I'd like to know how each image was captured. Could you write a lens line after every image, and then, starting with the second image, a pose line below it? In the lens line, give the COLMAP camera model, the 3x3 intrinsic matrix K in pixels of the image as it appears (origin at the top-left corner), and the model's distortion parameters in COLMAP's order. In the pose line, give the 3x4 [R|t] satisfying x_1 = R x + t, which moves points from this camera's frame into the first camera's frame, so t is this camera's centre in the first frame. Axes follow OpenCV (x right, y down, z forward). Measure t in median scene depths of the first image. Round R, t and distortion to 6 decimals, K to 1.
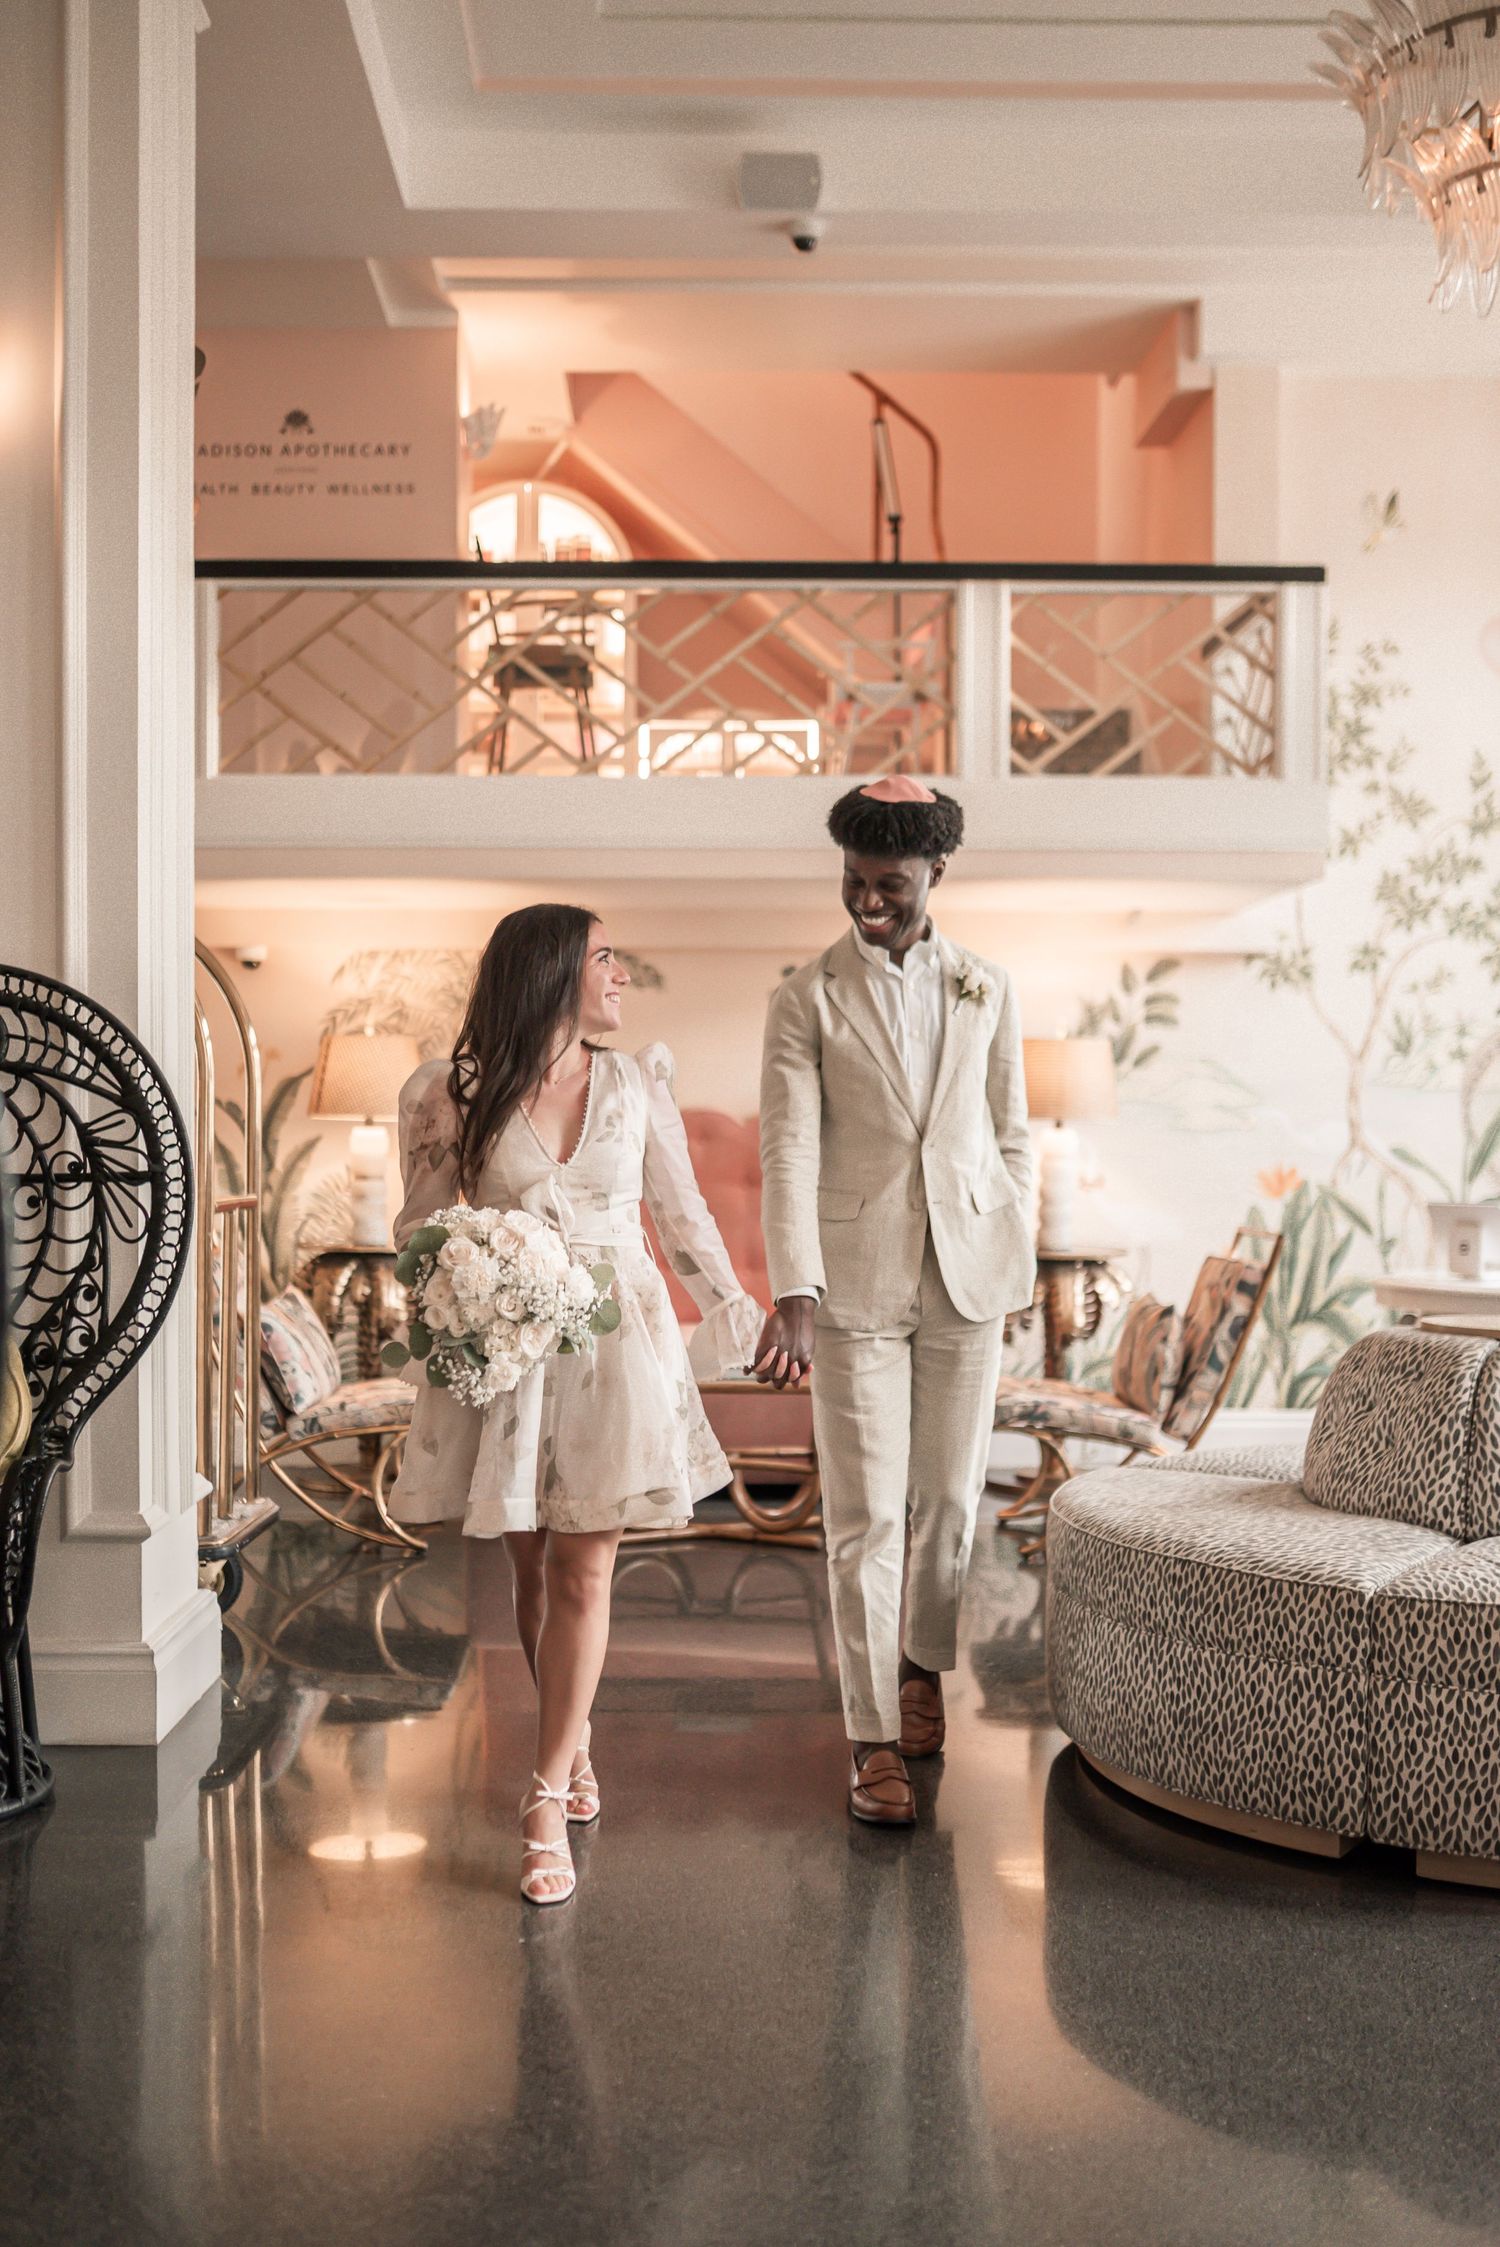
lens RADIAL K [[2224.5, 0, 803.9], [0, 2224.5, 1124.9], [0, 0, 1]] dist [-0.055429, 0.067476]
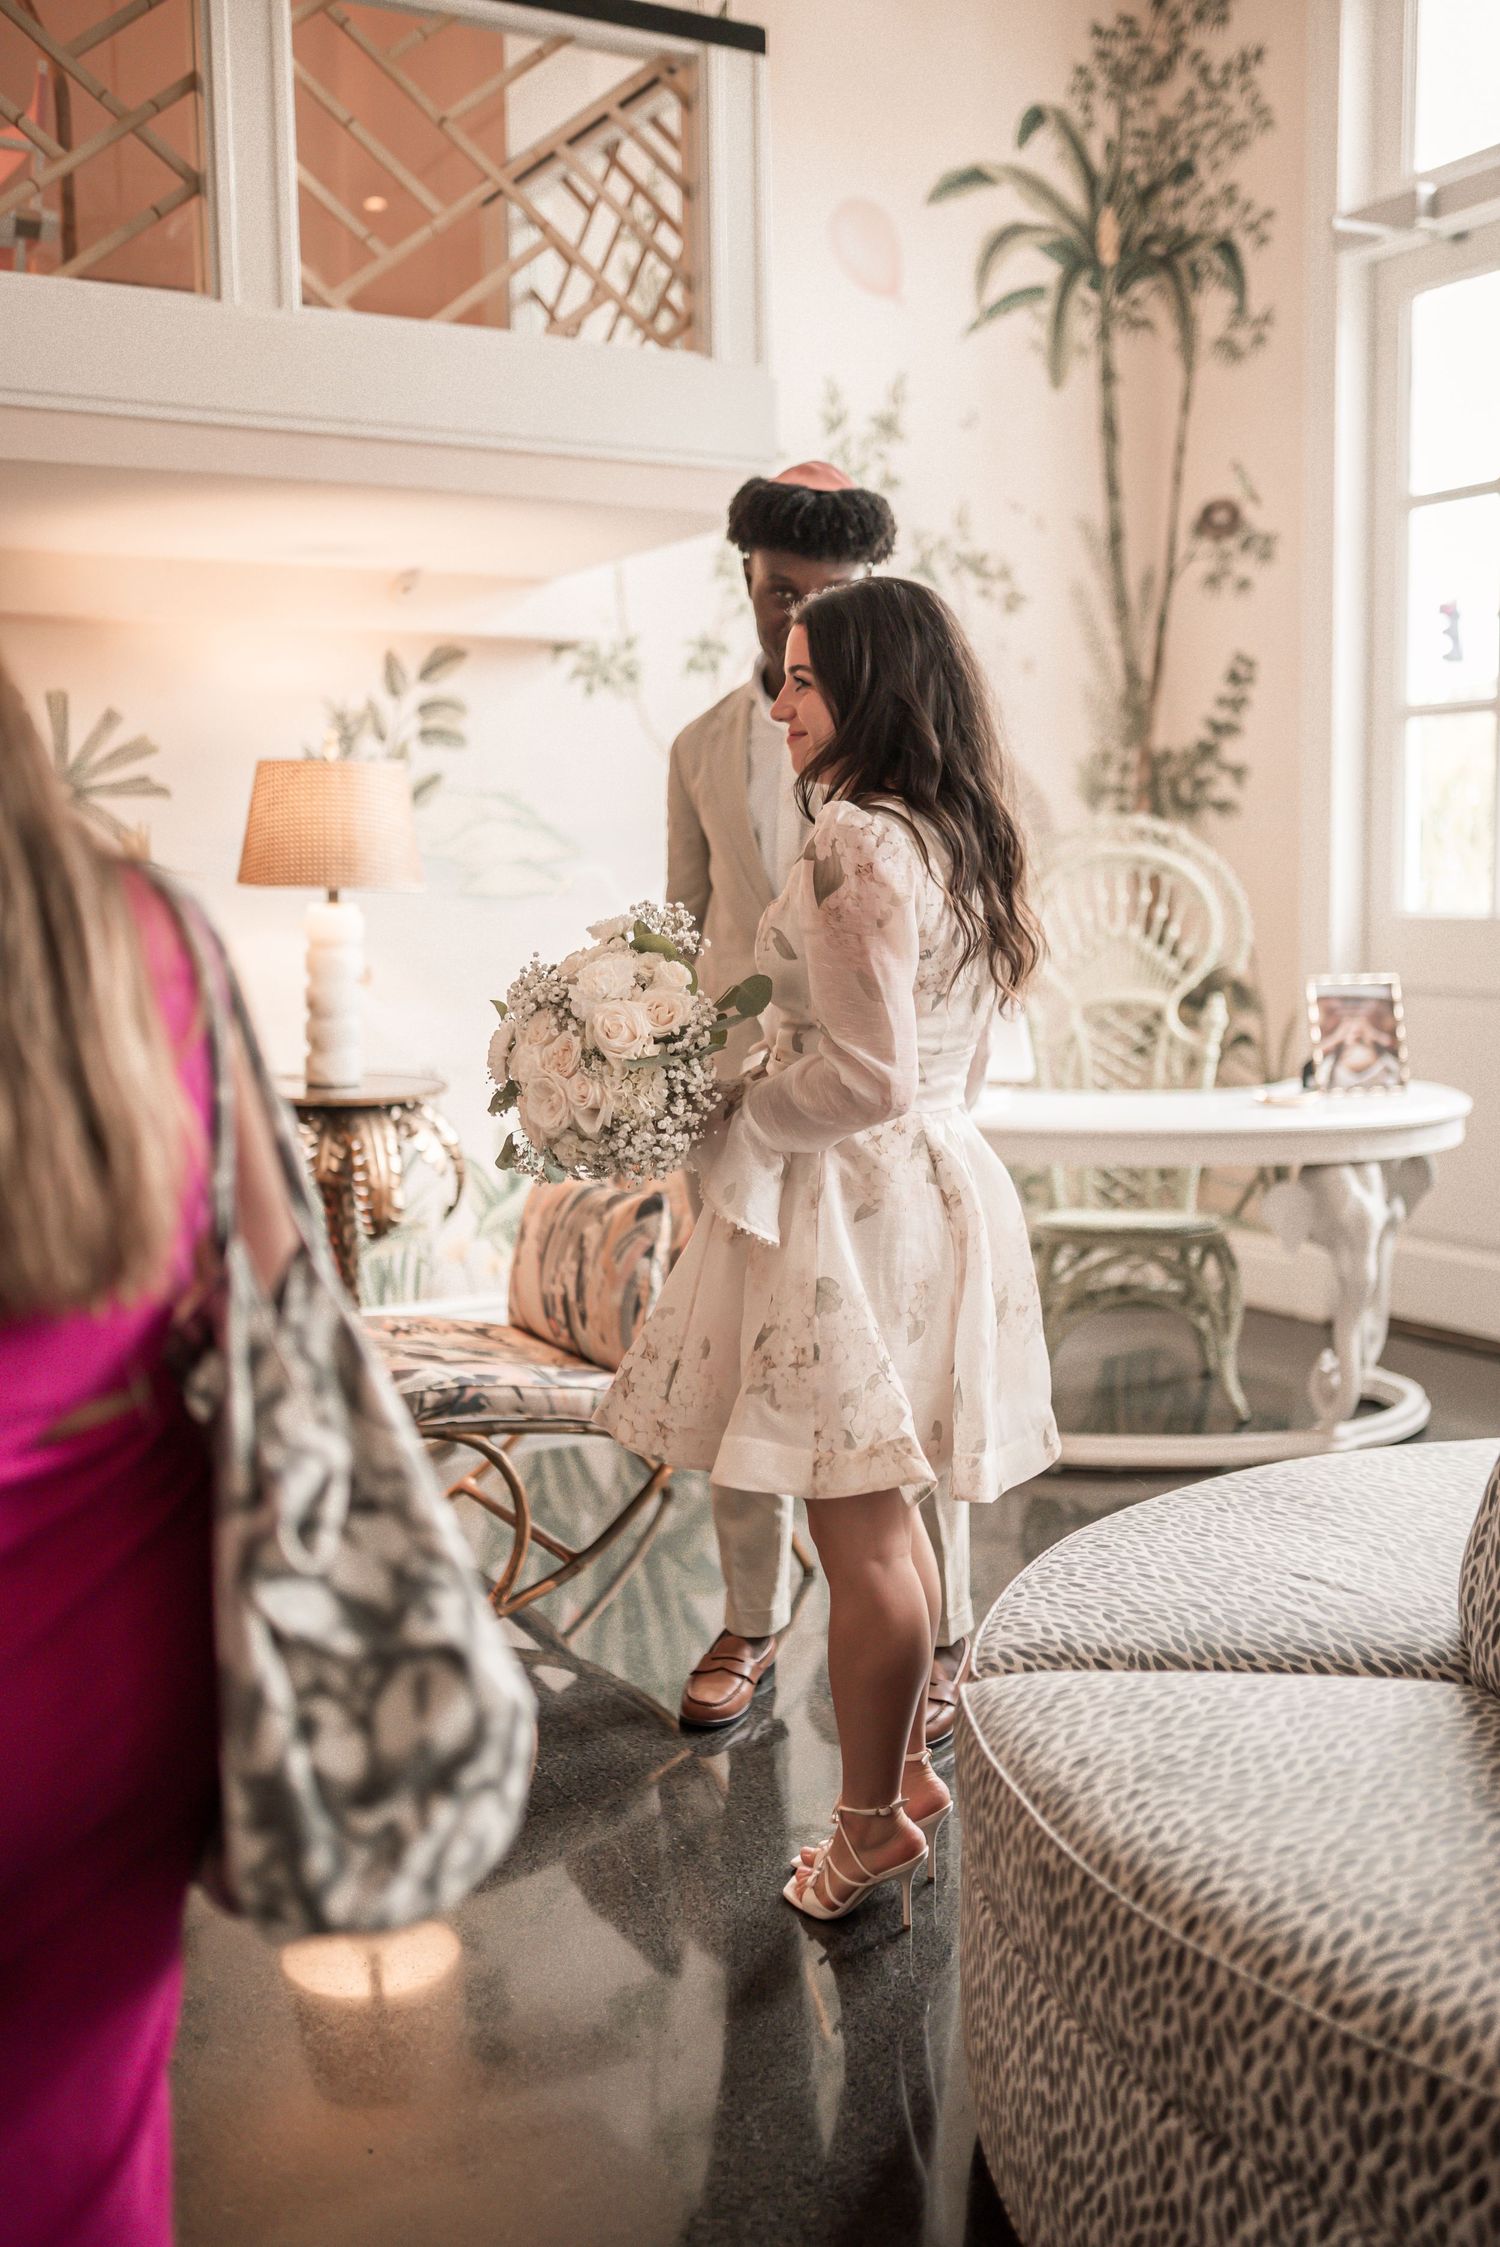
lens RADIAL K [[2224.5, 0, 803.9], [0, 2224.5, 1124.9], [0, 0, 1]] dist [-0.055429, 0.067476]
pose [[0.896538, -0.061715, 0.438646, -0.048331], [0.011143, 0.993076, 0.116946, -0.006745], [-0.442826, -0.099959, 0.891018, 0.323255]]
